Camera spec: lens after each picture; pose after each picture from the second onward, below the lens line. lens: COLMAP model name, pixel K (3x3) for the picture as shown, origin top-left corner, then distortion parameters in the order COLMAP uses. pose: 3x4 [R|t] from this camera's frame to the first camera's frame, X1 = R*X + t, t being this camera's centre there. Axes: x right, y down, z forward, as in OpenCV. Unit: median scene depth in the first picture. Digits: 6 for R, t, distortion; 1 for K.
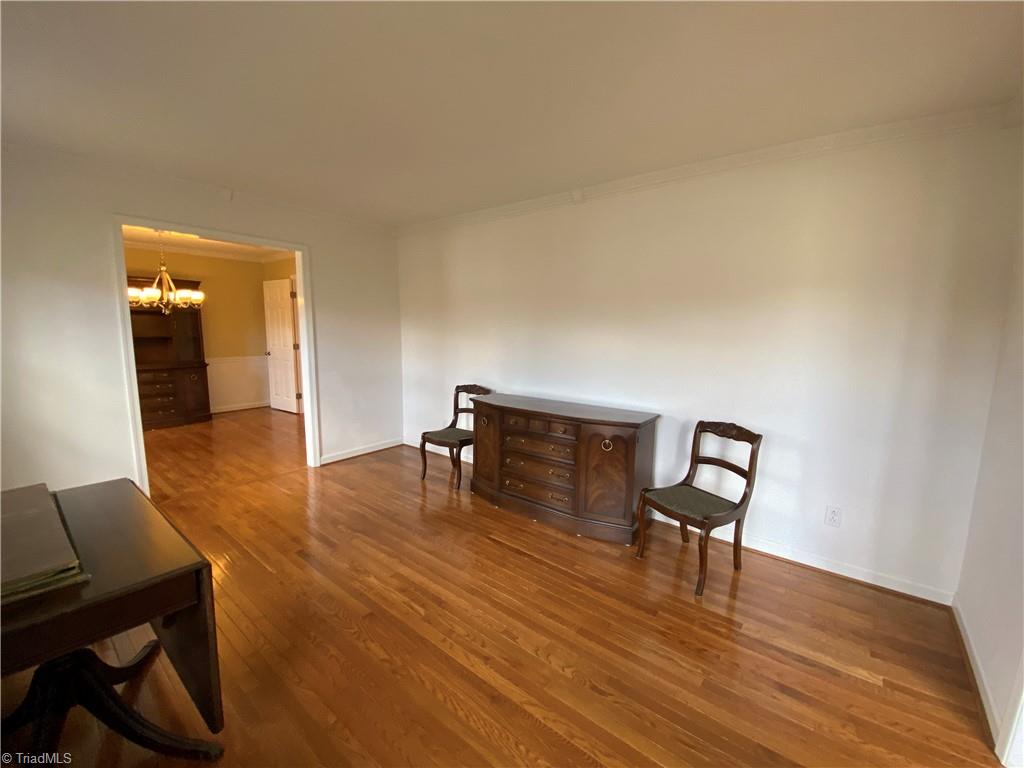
lens RADIAL K [[422.8, 0, 514.5], [0, 422.8, 384.1], [0, 0, 1]] dist [0.008487, -0.014152]
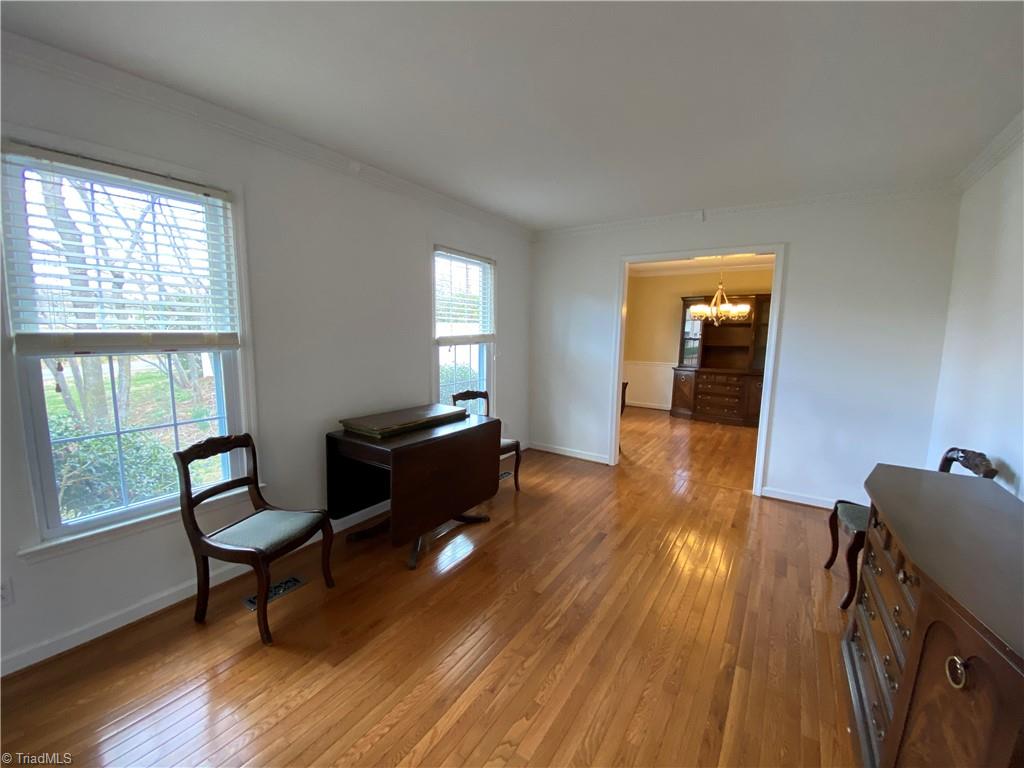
lens RADIAL K [[422.8, 0, 513.2], [0, 422.8, 382.0], [0, 0, 1]] dist [0.008487, -0.014152]
pose [[0.076942, 0.117878, -0.990043, 0.344414], [-0.155813, 0.982208, 0.104836, -0.052143], [0.984785, 0.146195, 0.093940, 0.381793]]
